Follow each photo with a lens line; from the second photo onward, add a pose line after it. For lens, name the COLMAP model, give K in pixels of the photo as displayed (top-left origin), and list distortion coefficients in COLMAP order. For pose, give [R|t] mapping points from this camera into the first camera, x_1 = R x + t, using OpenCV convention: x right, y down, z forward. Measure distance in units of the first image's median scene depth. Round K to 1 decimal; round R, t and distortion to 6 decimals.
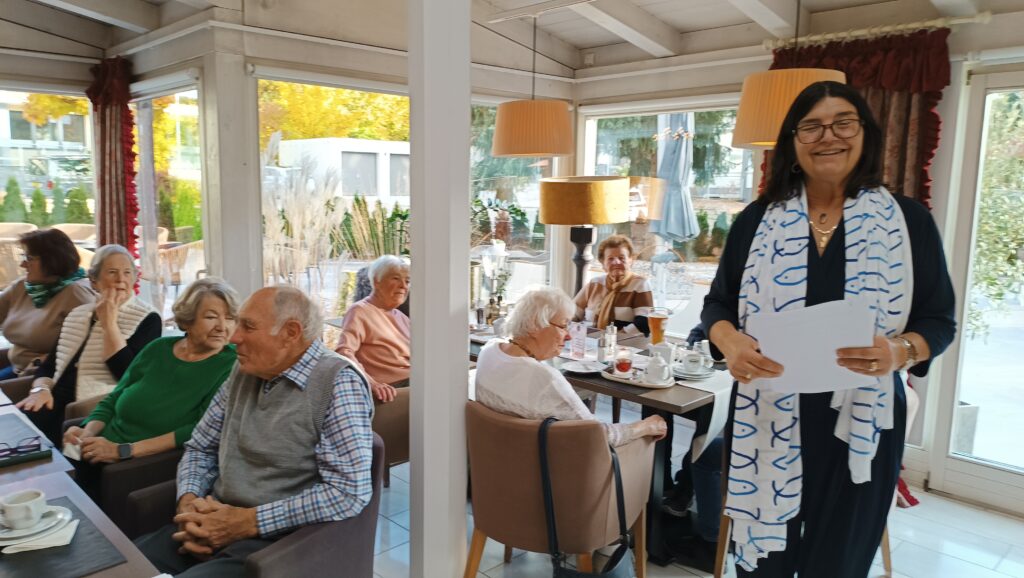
lens RADIAL K [[724.3, 0, 512.0], [0, 724.3, 289.0], [0, 0, 1]] dist [0.153557, -0.001299]
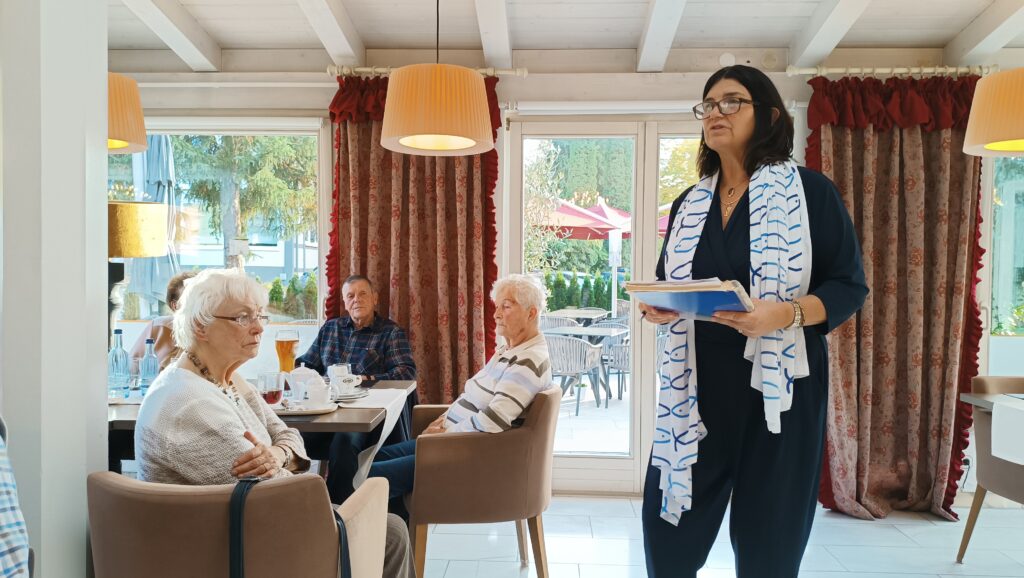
lens RADIAL K [[759.7, 0, 512.0], [0, 759.7, 289.0], [0, 0, 1]] dist [-0.006916, -0.001848]
pose [[0.754590, -0.047477, 0.654477, -0.346647], [0.091761, 0.995214, -0.033602, 0.037720], [-0.649749, 0.085411, 0.755335, 0.242597]]
